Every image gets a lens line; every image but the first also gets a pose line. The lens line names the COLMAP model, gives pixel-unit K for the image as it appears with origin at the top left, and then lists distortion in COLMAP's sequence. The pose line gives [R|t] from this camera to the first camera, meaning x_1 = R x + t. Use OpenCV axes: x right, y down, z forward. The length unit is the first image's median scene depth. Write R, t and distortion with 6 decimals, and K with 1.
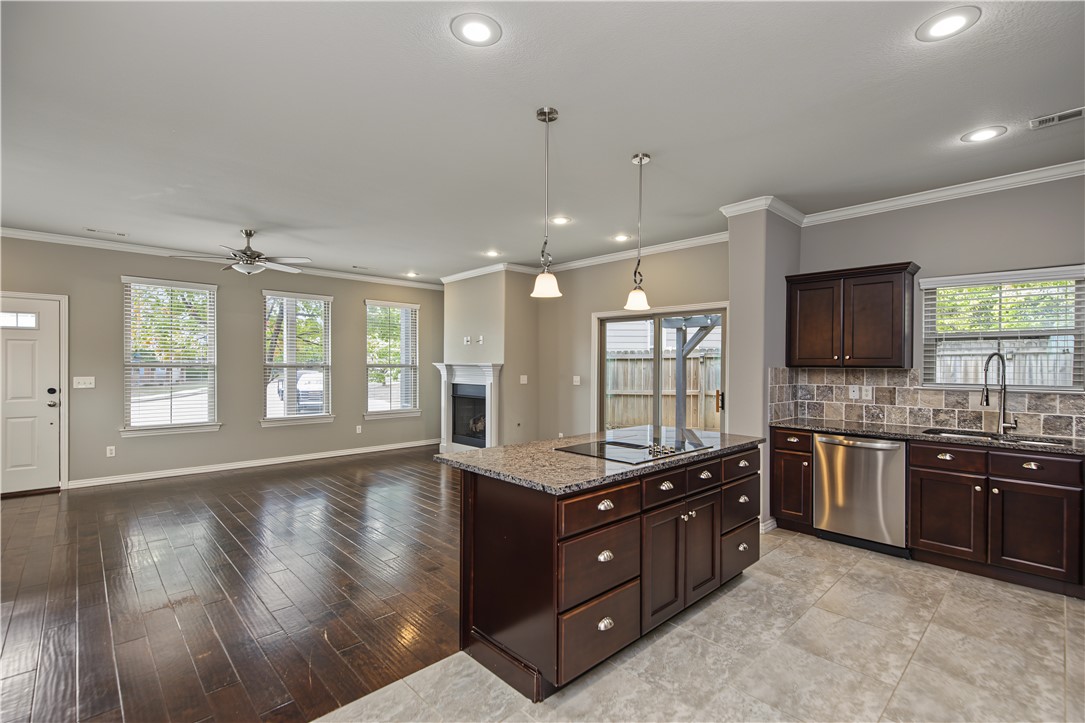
lens RADIAL K [[495.1, 0, 551.0], [0, 495.1, 363.9], [0, 0, 1]] dist [-0.000829, 0.000948]
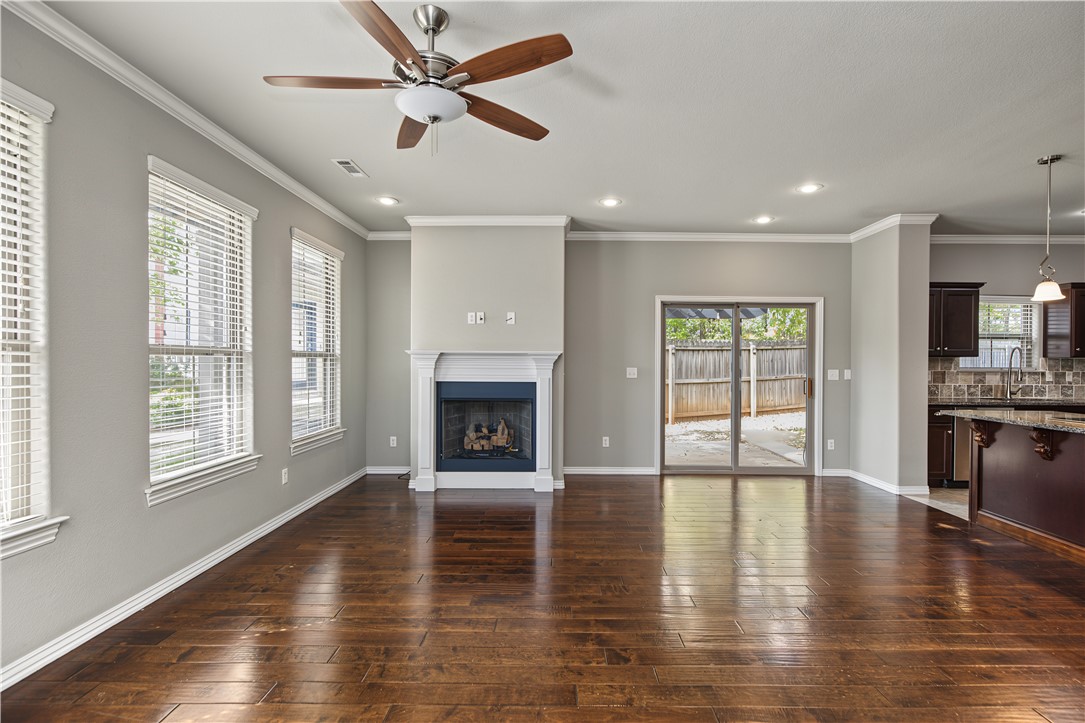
lens RADIAL K [[495.1, 0, 553.4], [0, 495.1, 365.6], [0, 0, 1]] dist [-0.000829, 0.000948]
pose [[0.693780, -0.006465, 0.720158, -0.928620], [-0.002735, 0.999929, 0.011612, 0.016308], [-0.720182, -0.010026, 0.693713, 0.714390]]
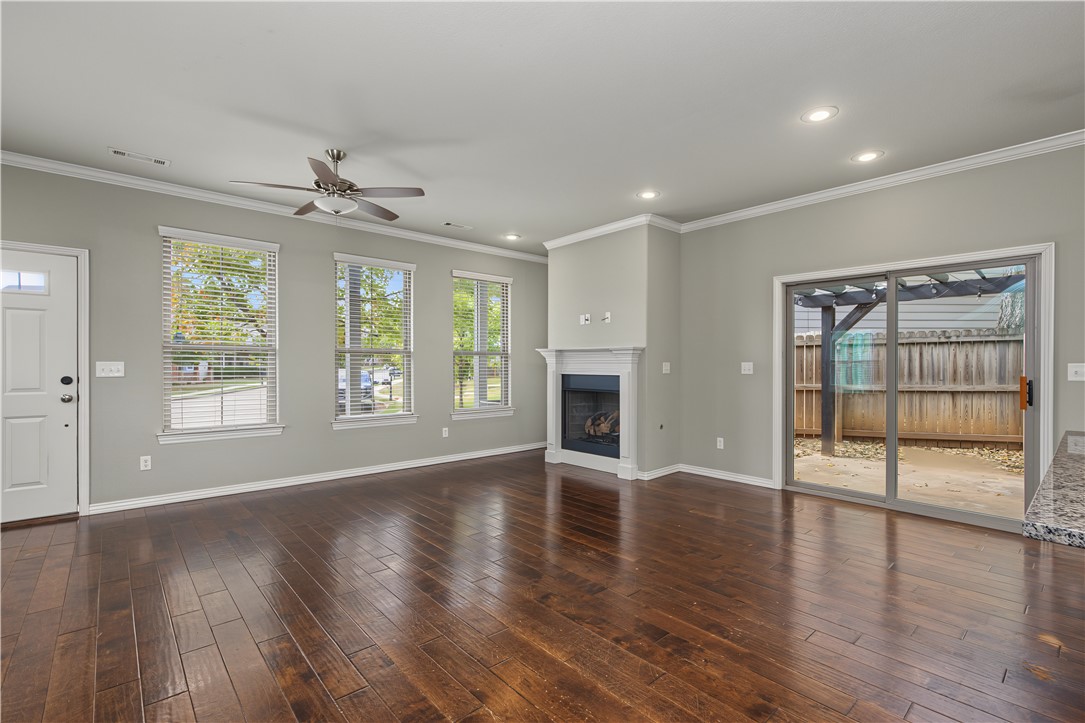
lens RADIAL K [[495.1, 0, 552.1], [0, 495.1, 363.7], [0, 0, 1]] dist [-0.000829, 0.000948]
pose [[0.999524, -0.002926, -0.030701, -0.312879], [0.002932, 0.999996, 0.000151, 0.036533], [0.030701, -0.000241, 0.999529, 0.337611]]
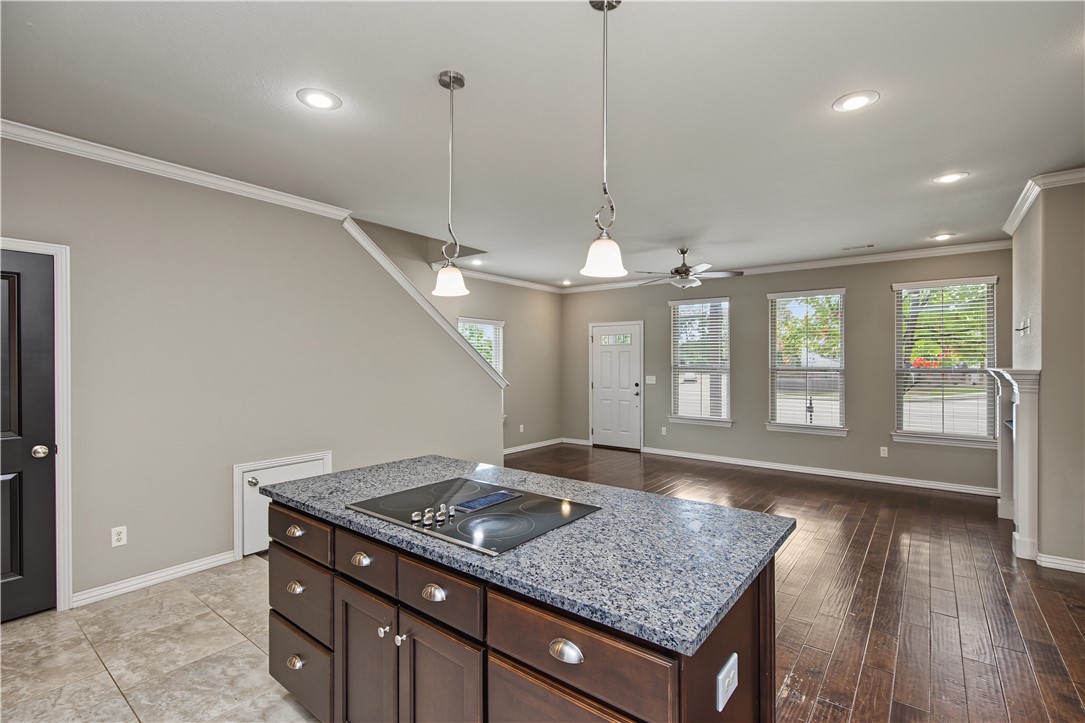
lens RADIAL K [[495.1, 0, 536.8], [0, 495.1, 364.0], [0, 0, 1]] dist [-0.000829, 0.000948]
pose [[0.124822, -0.003778, -0.992172, 0.519342], [-0.003115, 0.999986, -0.004200, -0.002374], [0.992174, 0.003615, 0.124808, 0.585521]]
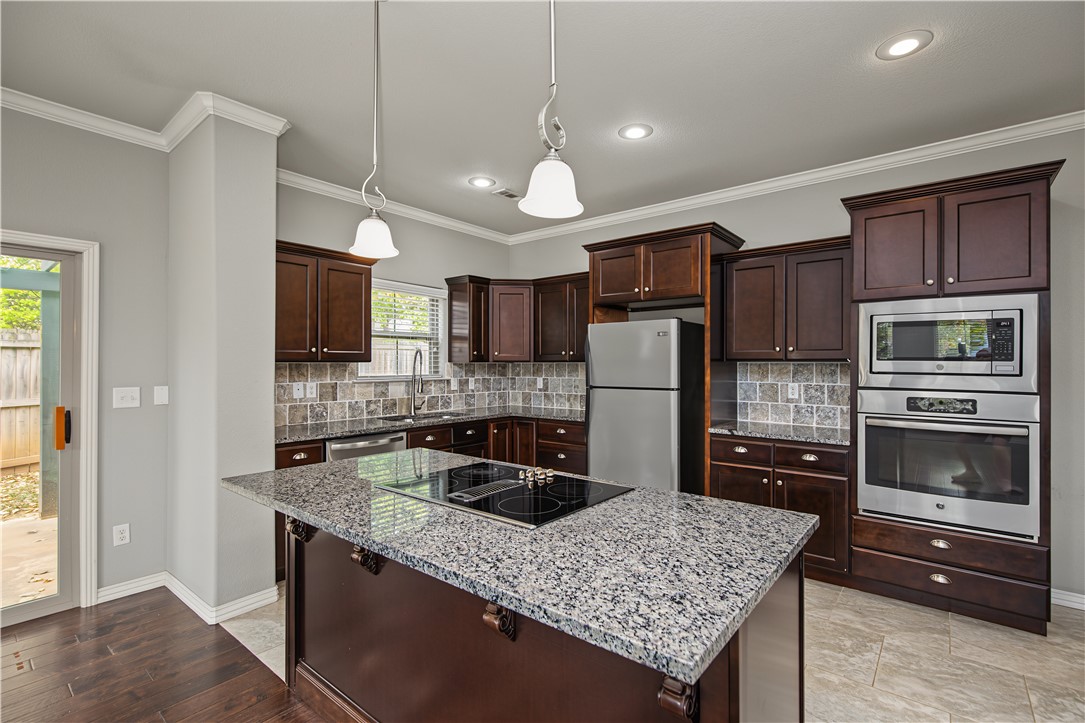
lens RADIAL K [[495.1, 0, 556.7], [0, 495.1, 361.5], [0, 0, 1]] dist [-0.000829, 0.000948]
pose [[-0.135586, 0.000465, 0.990766, -0.276353], [0.000489, 1.000000, -0.000403, 0.006341], [-0.990766, 0.000430, -0.135586, 0.608998]]
